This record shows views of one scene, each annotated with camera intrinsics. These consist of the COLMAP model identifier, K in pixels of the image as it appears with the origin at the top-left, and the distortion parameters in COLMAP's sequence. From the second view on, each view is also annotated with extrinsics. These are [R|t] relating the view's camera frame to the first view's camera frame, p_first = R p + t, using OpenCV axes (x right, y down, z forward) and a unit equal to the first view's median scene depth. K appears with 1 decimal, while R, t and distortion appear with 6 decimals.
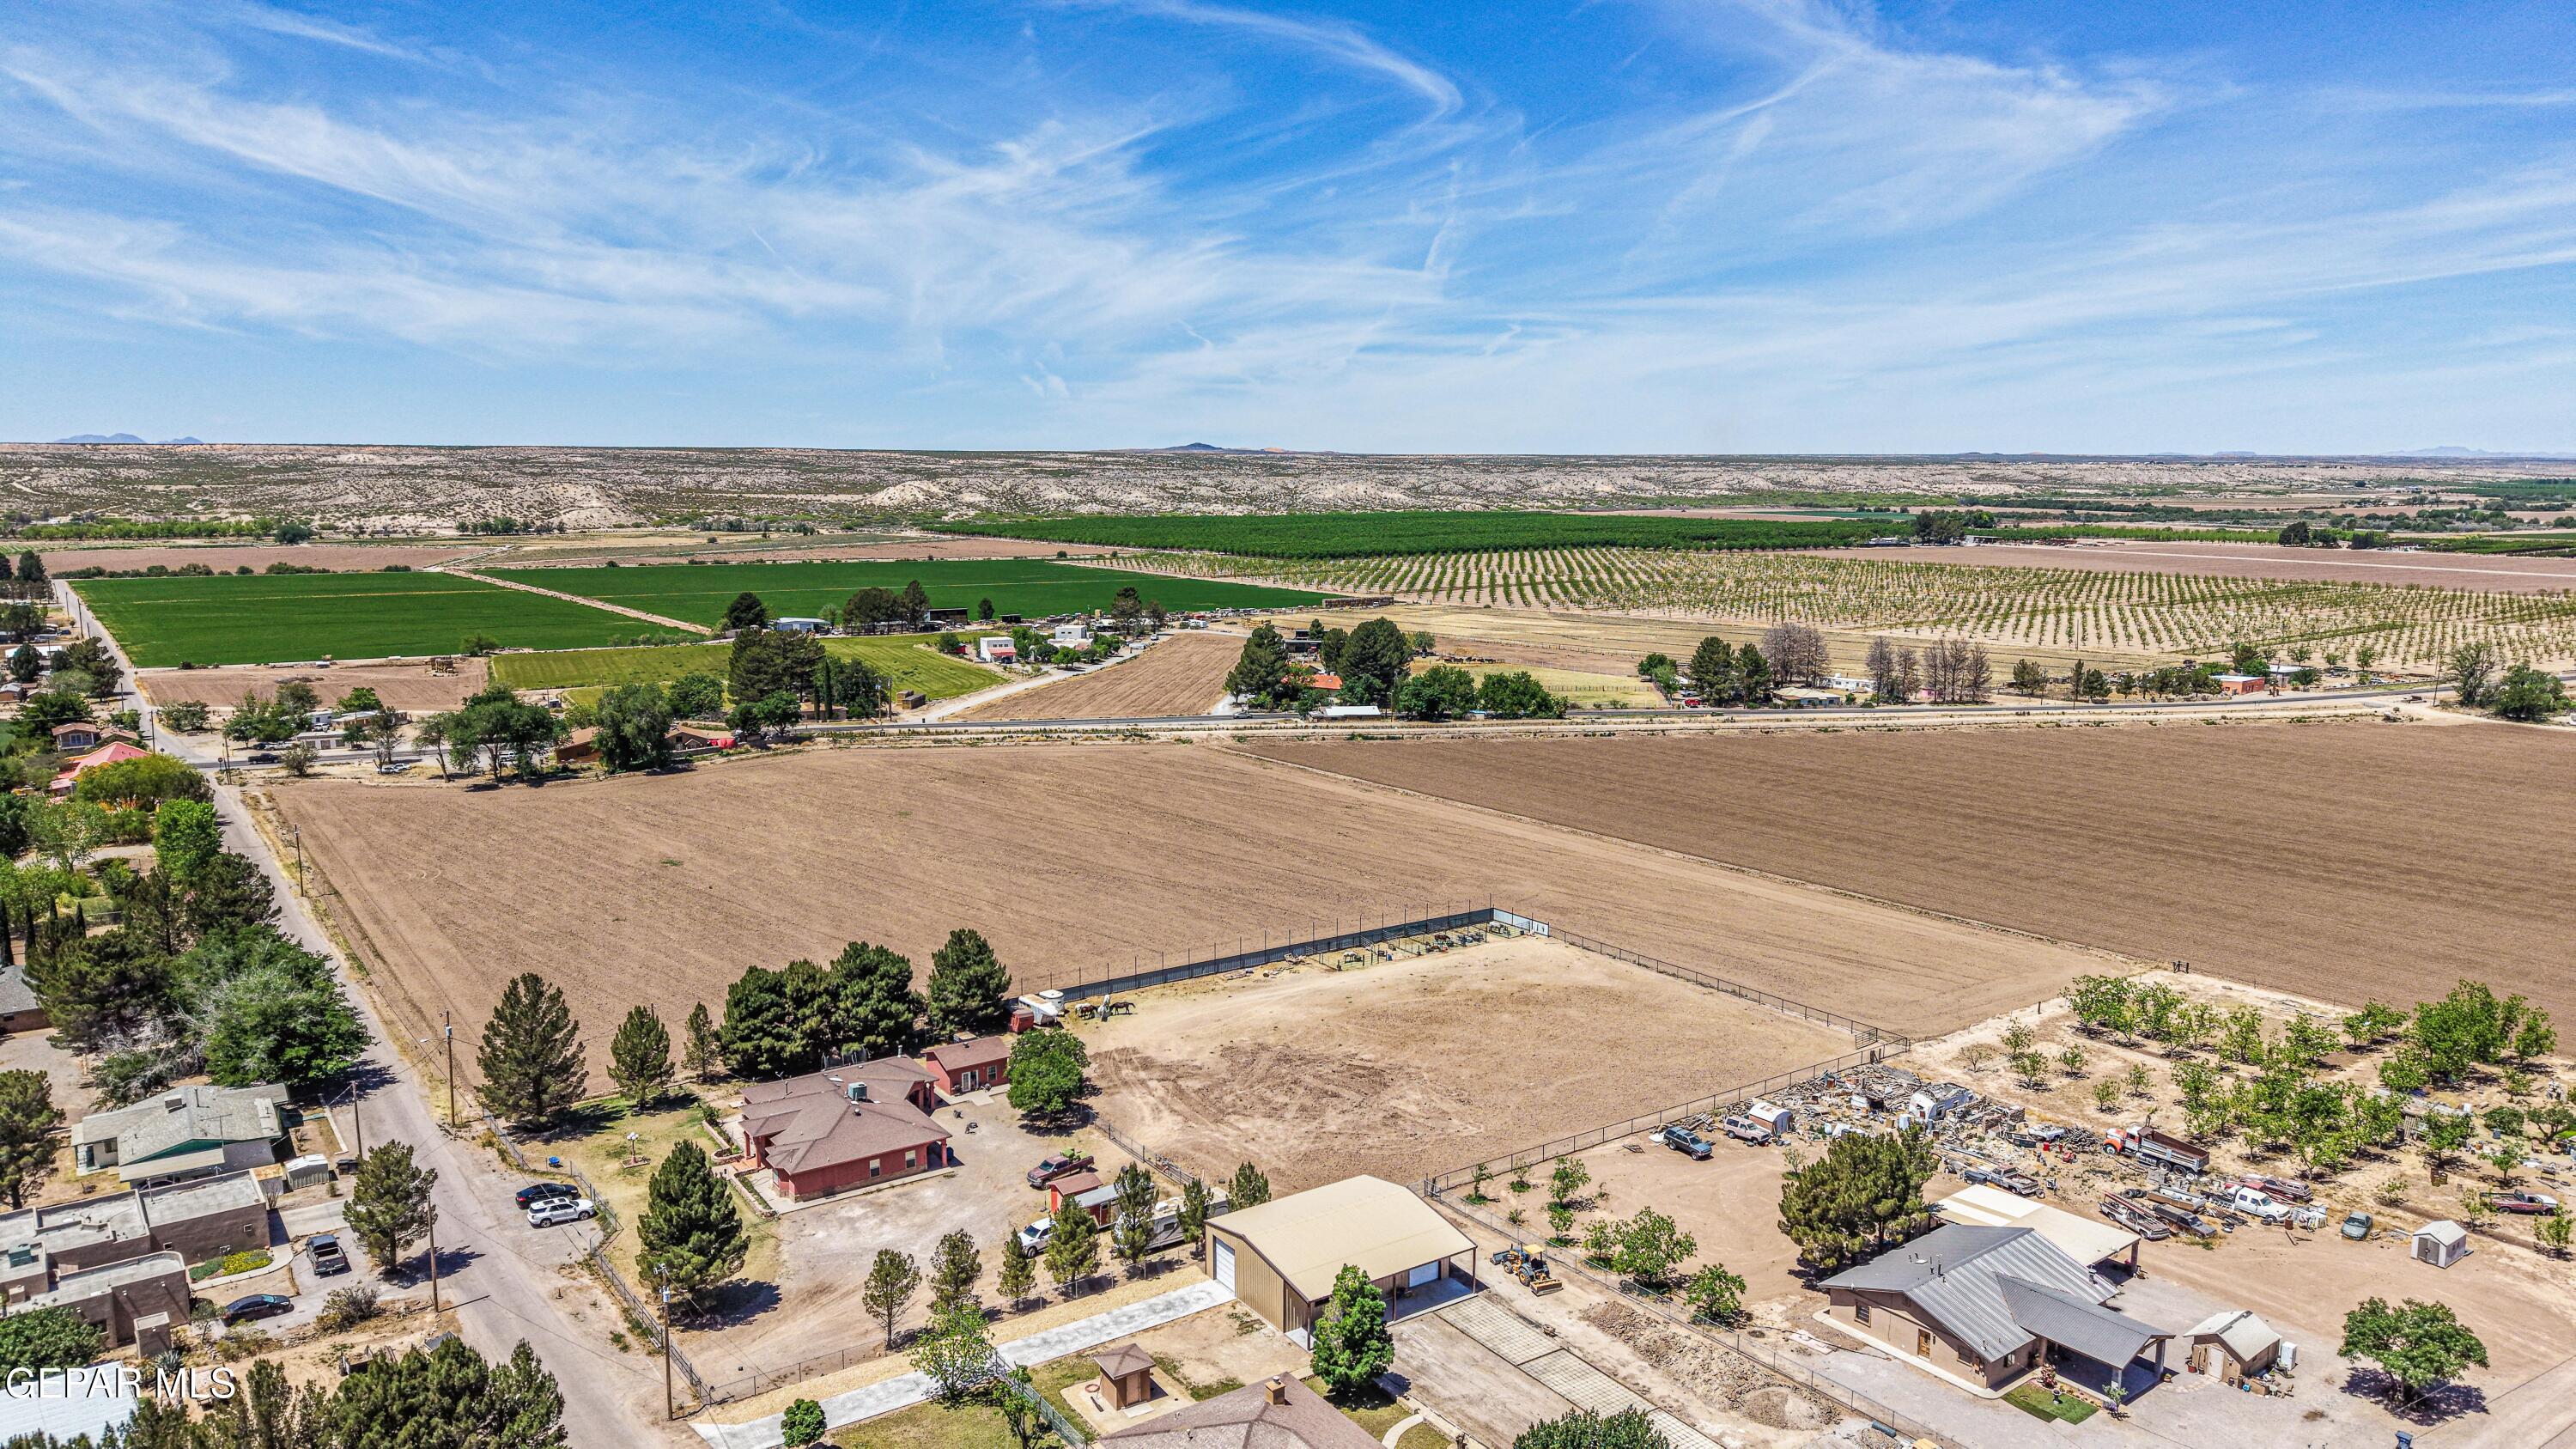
lens RADIAL K [[1708.1, 0, 1272.1], [0, 1708.1, 782.4], [0, 0, 1]] dist [0.042574, -0.048167]
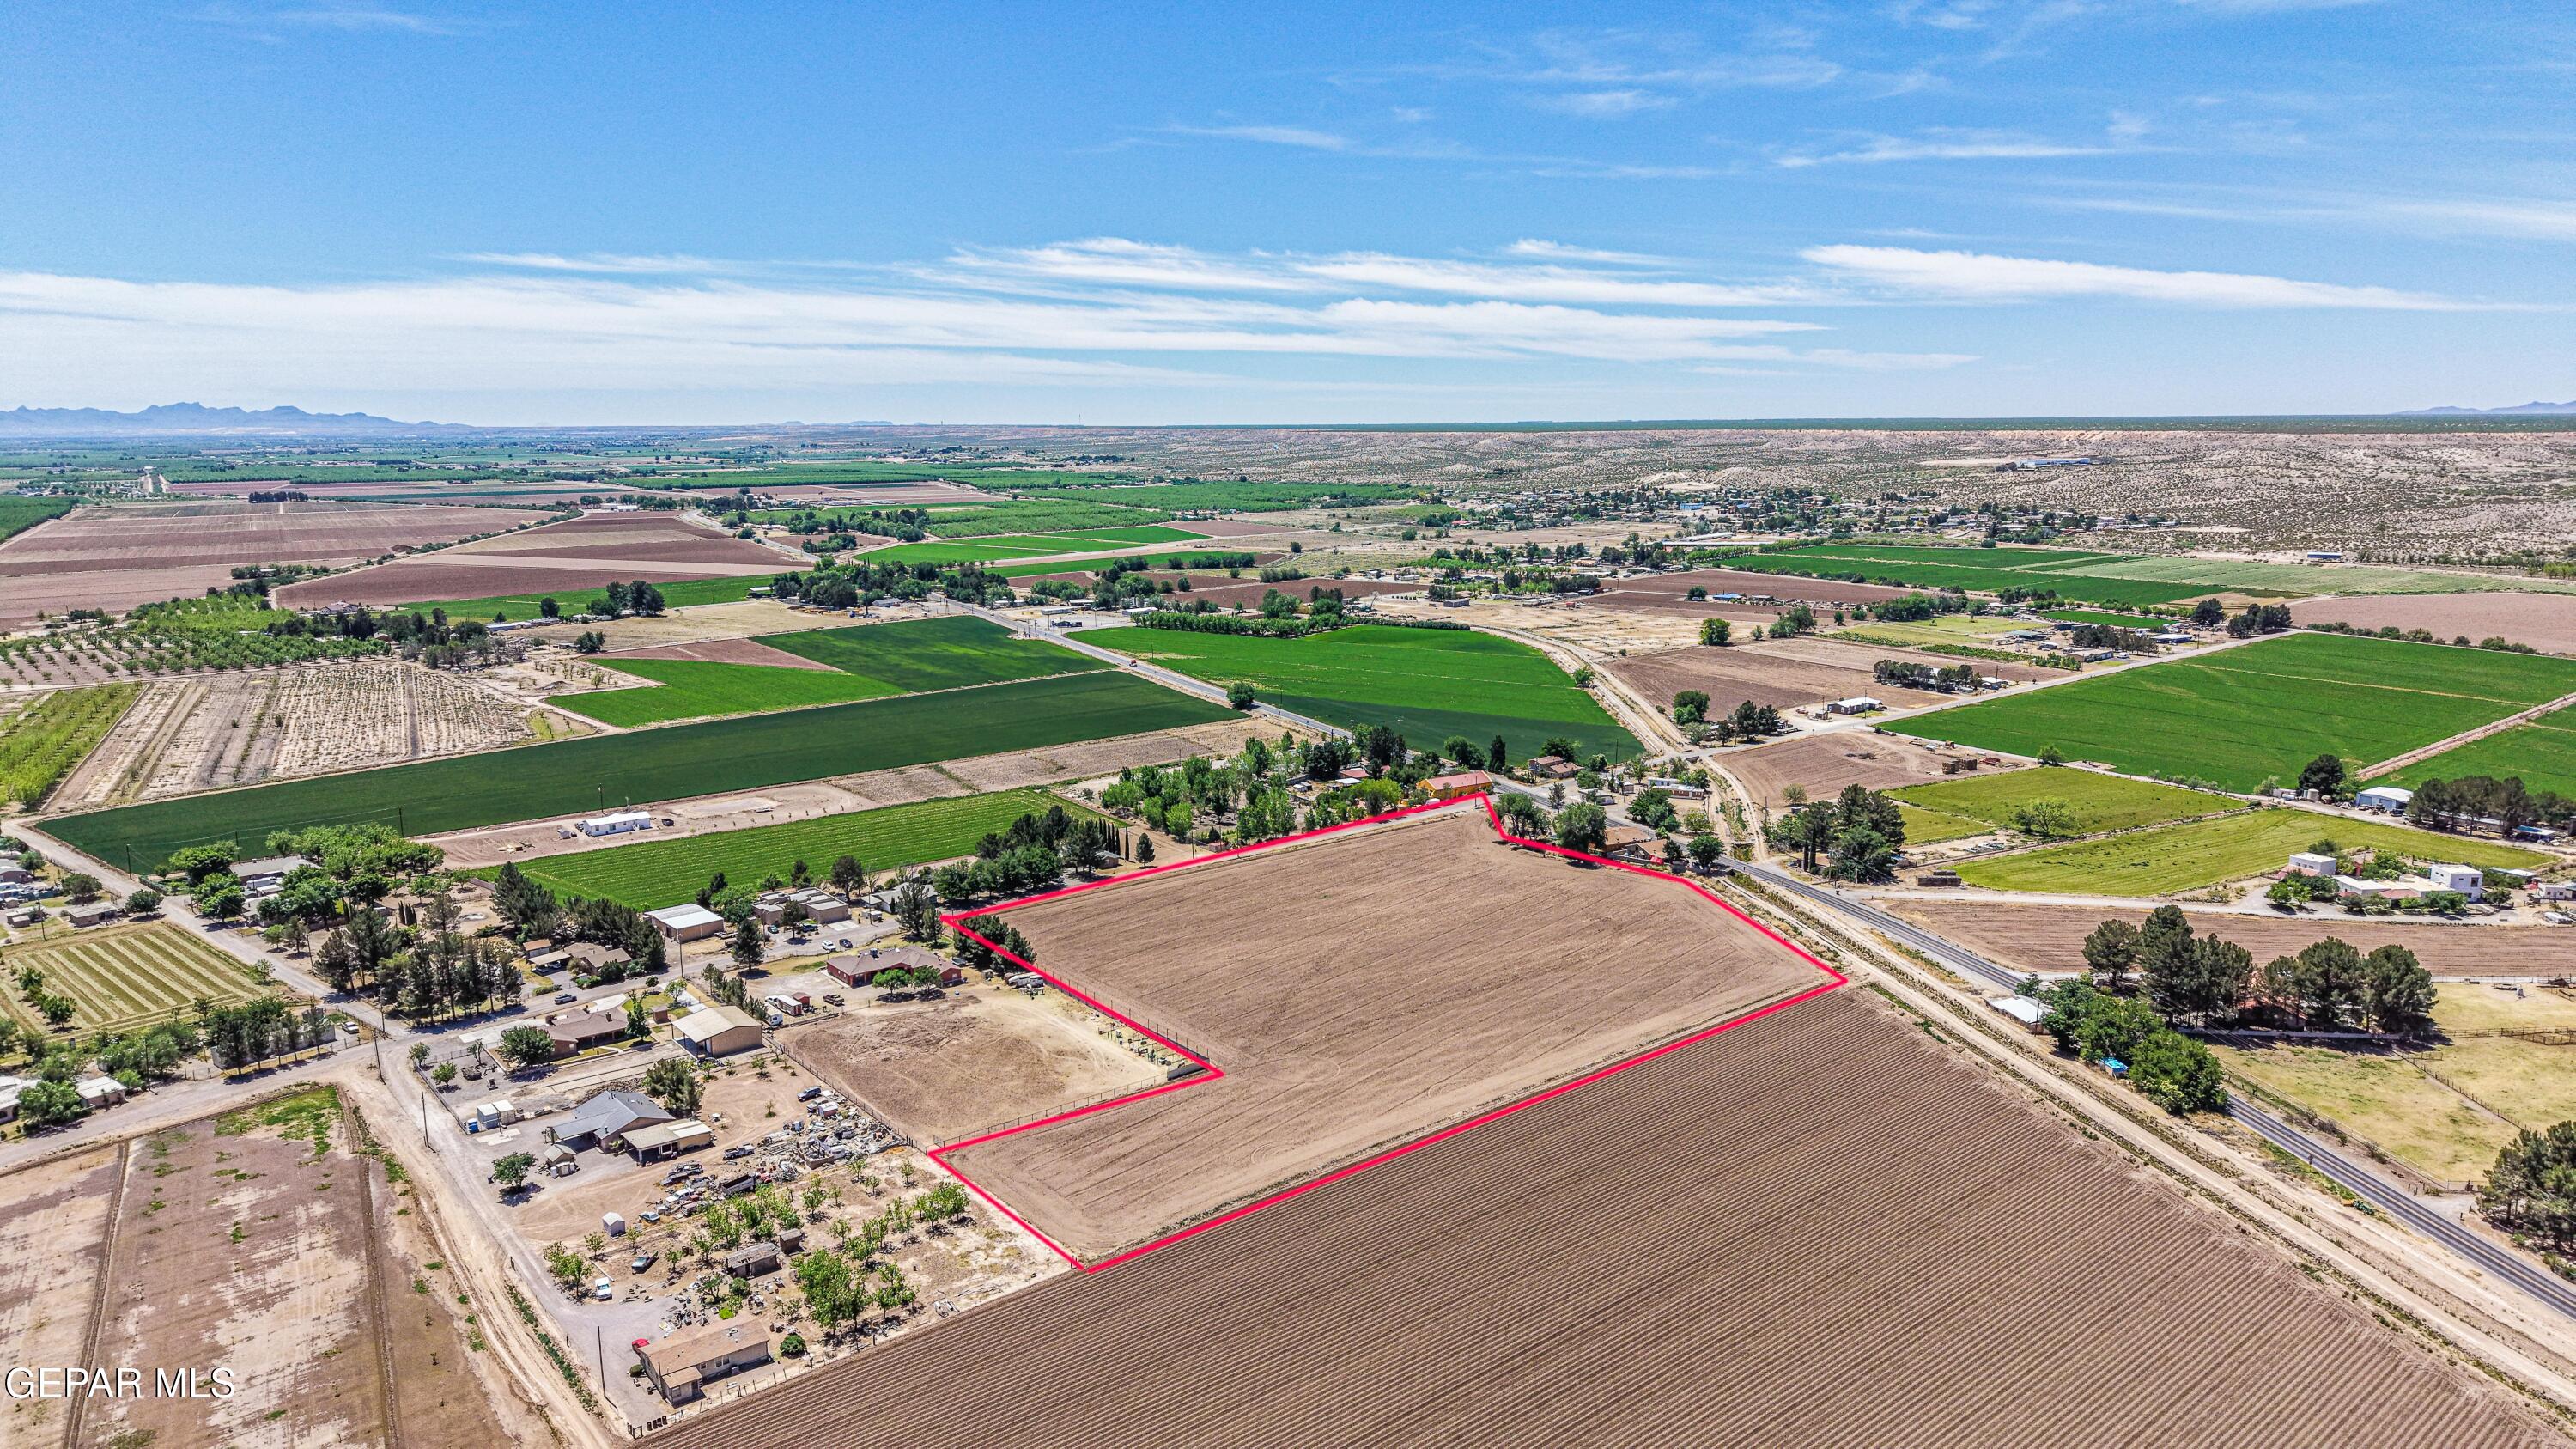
lens RADIAL K [[1708.1, 0, 1278.7], [0, 1708.1, 703.5], [0, 0, 1]] dist [0.042574, -0.048167]
pose [[0.063049, 0.159730, -0.985145, 0.381786], [-0.175187, 0.973554, 0.146639, -0.112656], [0.982514, 0.163339, 0.089364, 0.214555]]
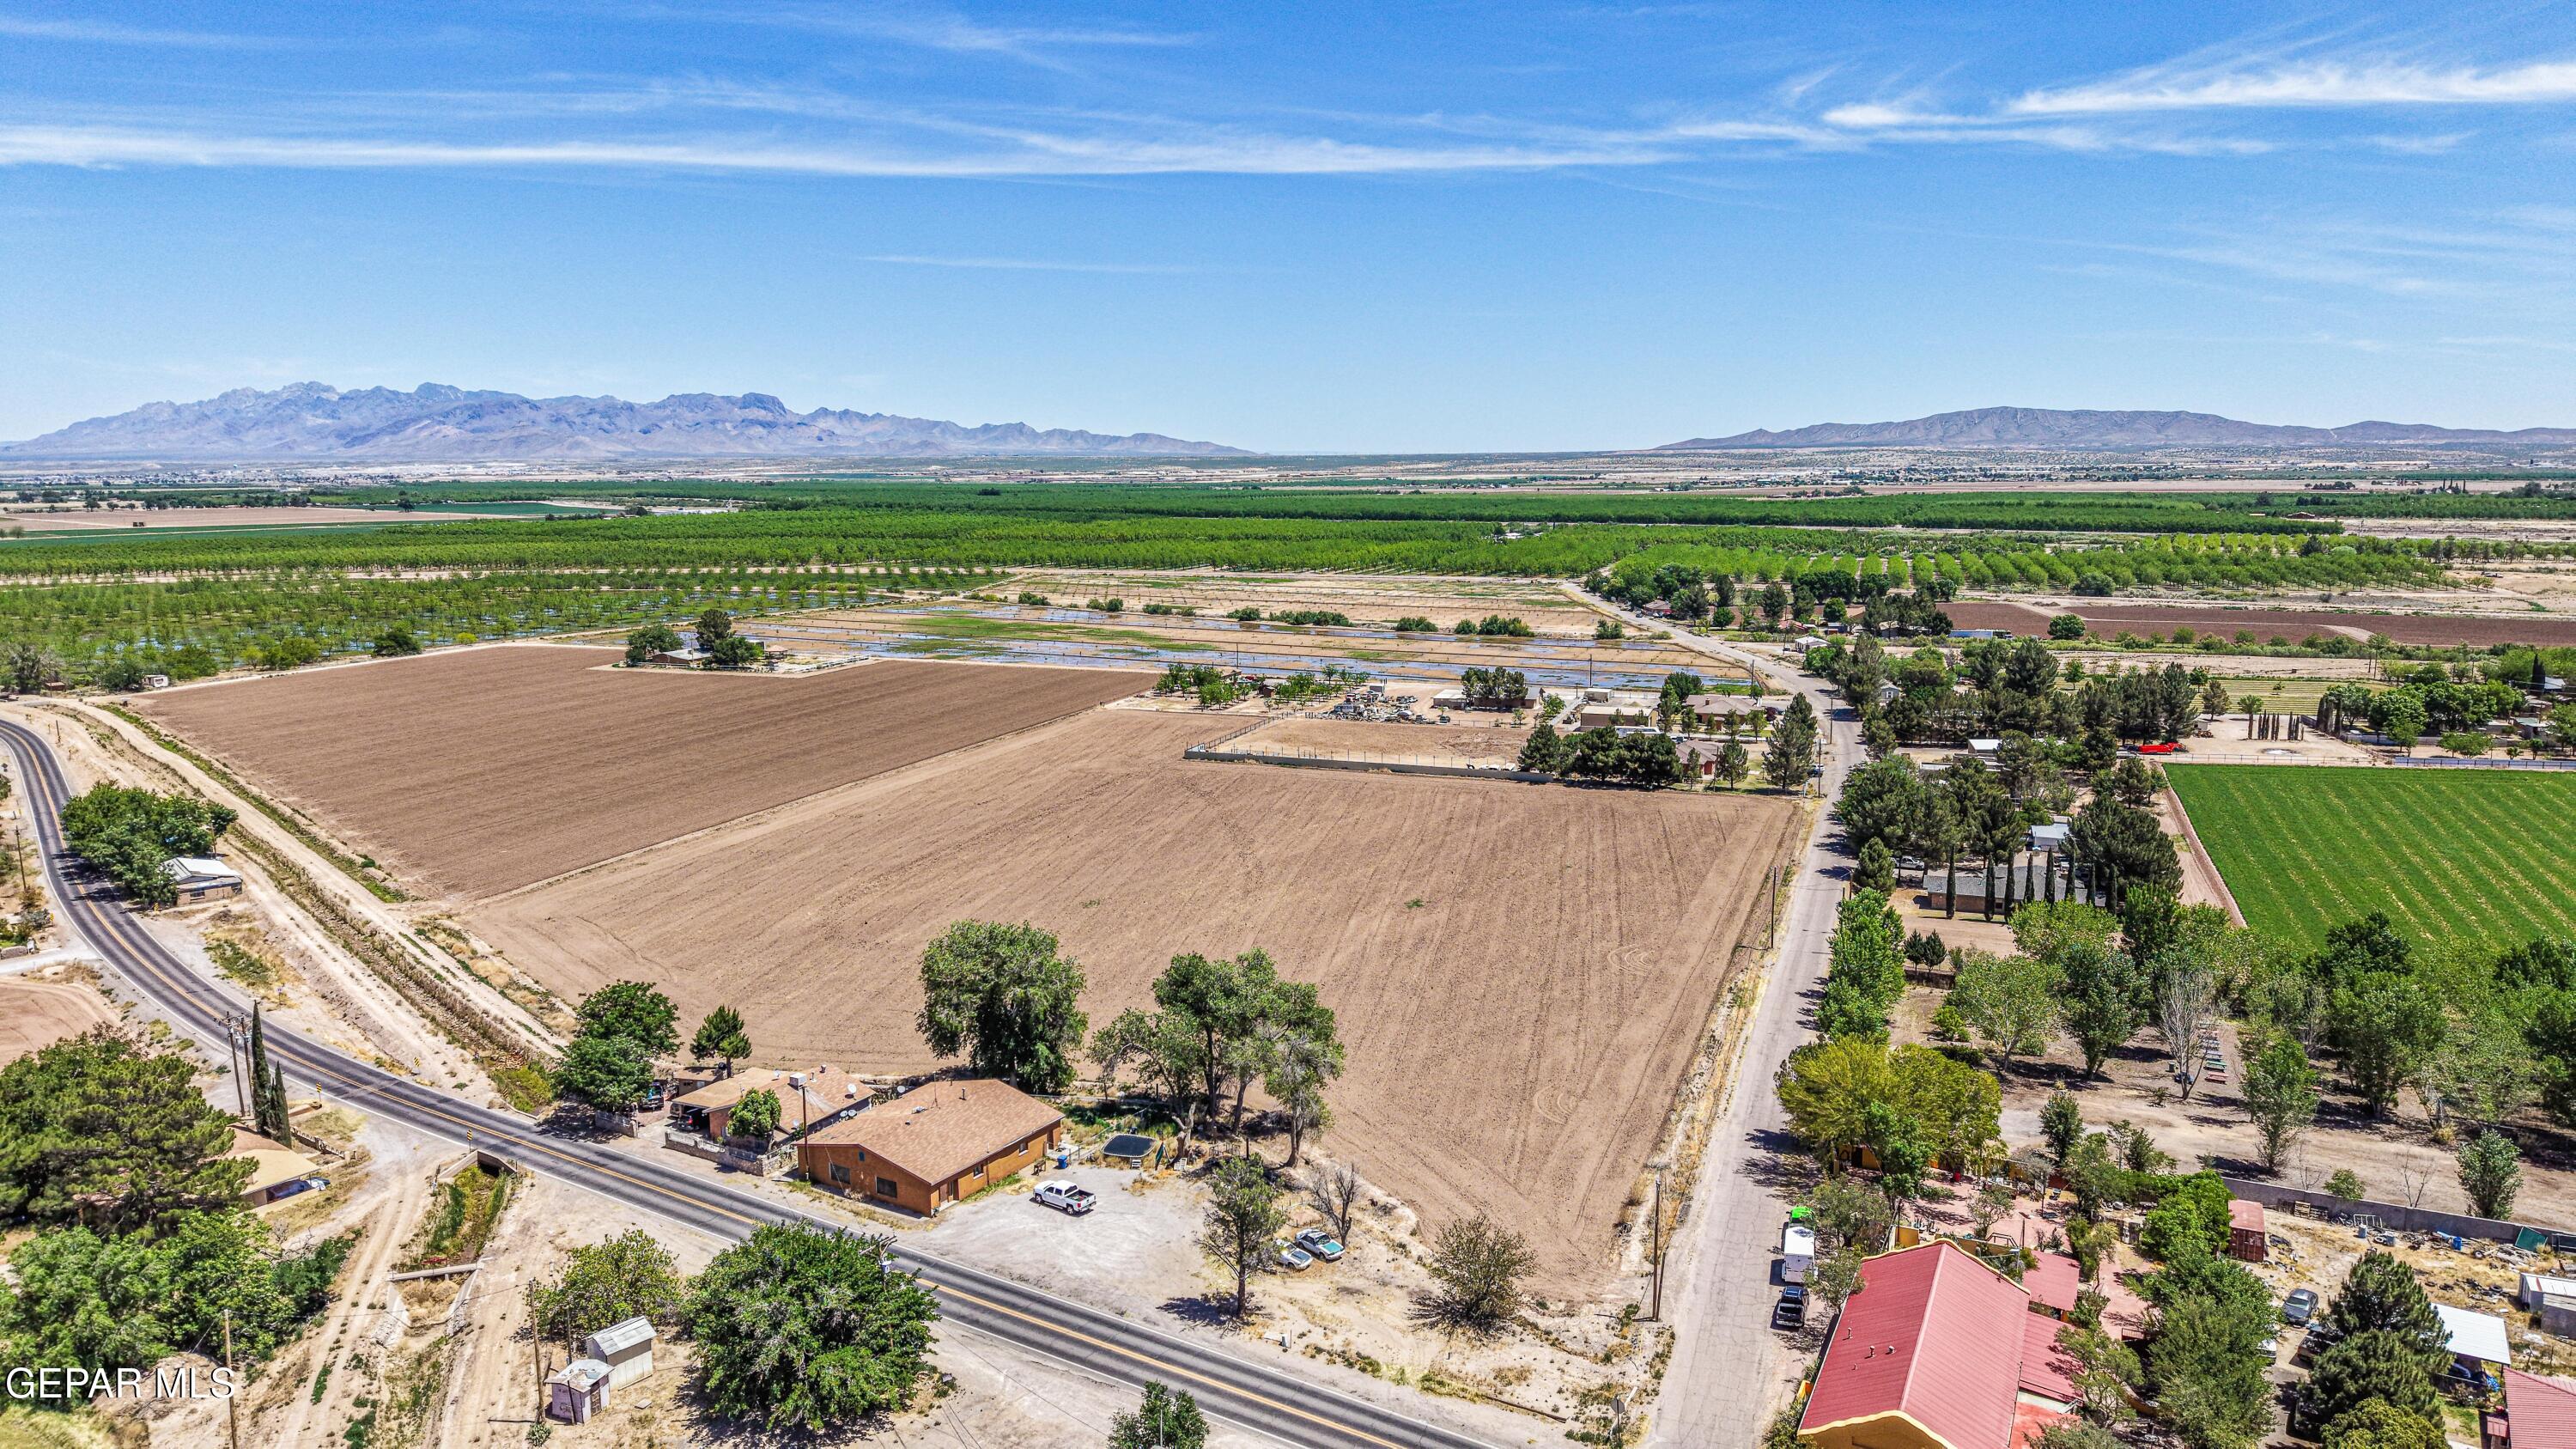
lens RADIAL K [[1708.1, 0, 1297.9], [0, 1708.1, 785.5], [0, 0, 1]] dist [0.042574, -0.048167]
pose [[-0.565485, -0.150333, 0.810942, -0.293724], [0.157585, 0.945439, 0.285153, -0.079814], [-0.809564, 0.289042, -0.510941, 0.421857]]
